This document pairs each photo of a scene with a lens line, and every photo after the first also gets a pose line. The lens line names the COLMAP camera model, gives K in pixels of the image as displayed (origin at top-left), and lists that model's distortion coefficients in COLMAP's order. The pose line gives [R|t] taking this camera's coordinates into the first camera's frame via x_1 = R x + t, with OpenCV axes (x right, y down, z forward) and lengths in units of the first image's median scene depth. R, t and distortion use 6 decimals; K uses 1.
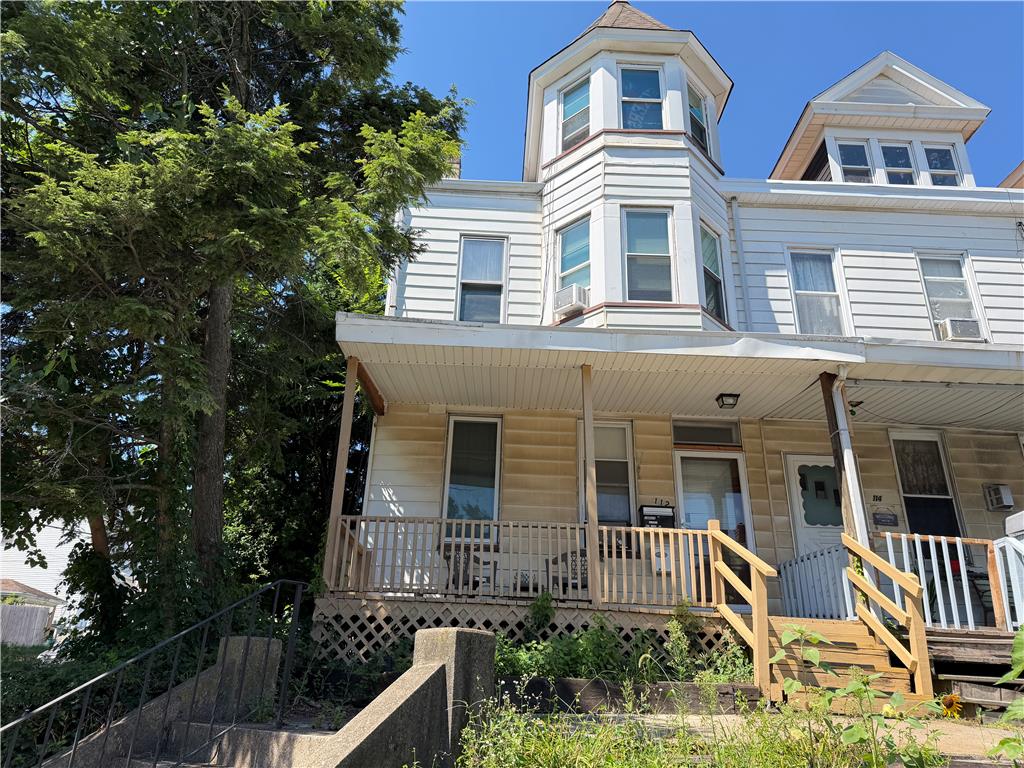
lens RADIAL K [[721.6, 0, 510.2], [0, 721.6, 388.2], [0, 0, 1]] dist [0.120600, -0.154314]
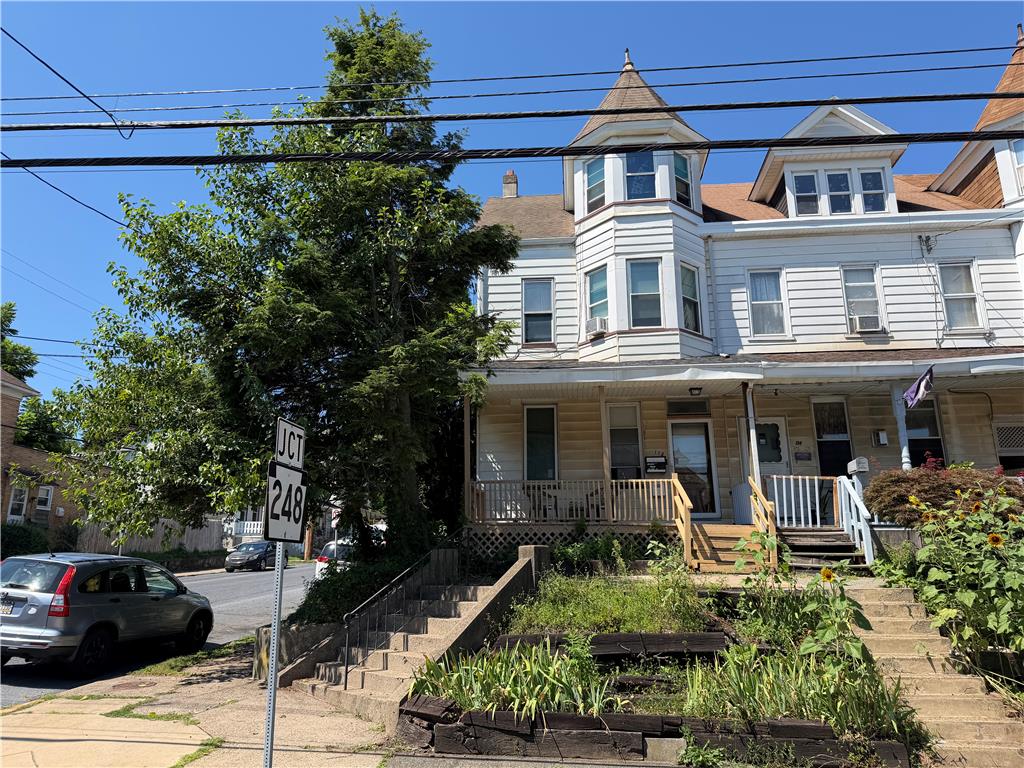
lens RADIAL K [[722.8, 0, 514.1], [0, 722.8, 392.0], [0, 0, 1]] dist [0.178265, -0.307243]
pose [[0.992859, -0.062492, -0.101612, 0.060237], [0.077464, 0.985525, 0.150800, -0.237588], [0.090718, -0.157595, 0.983328, -0.575754]]
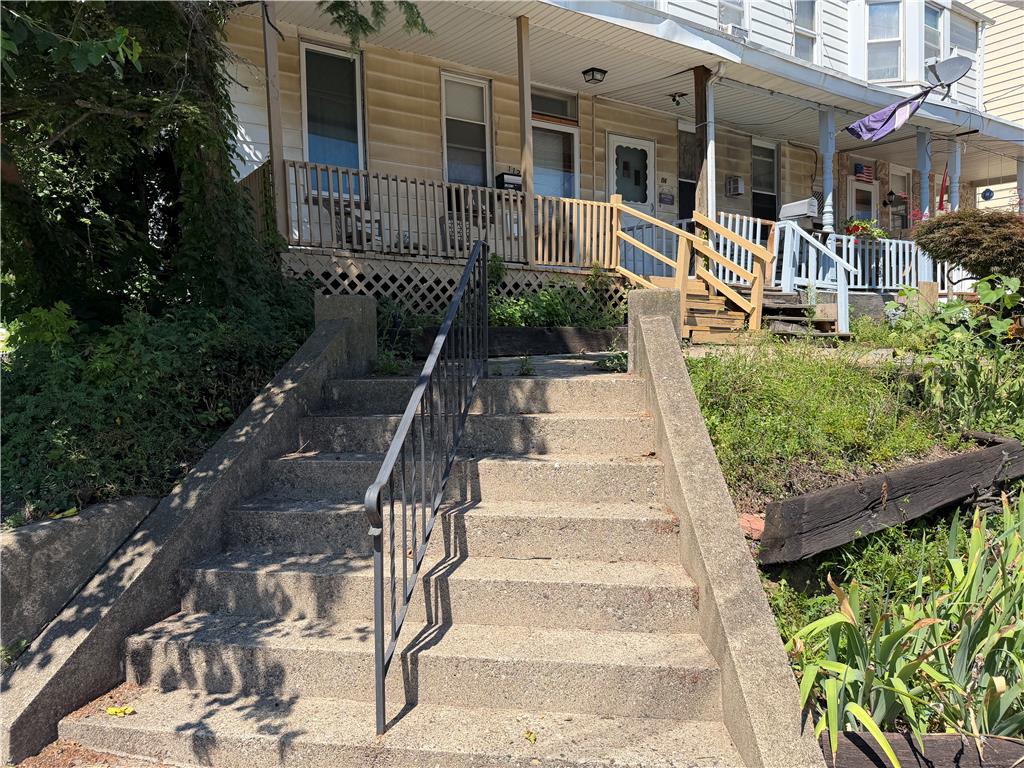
lens RADIAL K [[724.0, 0, 513.6], [0, 724.0, 388.7], [0, 0, 1]] dist [0.047102, -0.084919]
pose [[0.851826, -0.070636, 0.519040, -0.346281], [-0.170288, 0.899706, 0.401910, 0.019238], [-0.495373, -0.430744, 0.754364, 0.074796]]
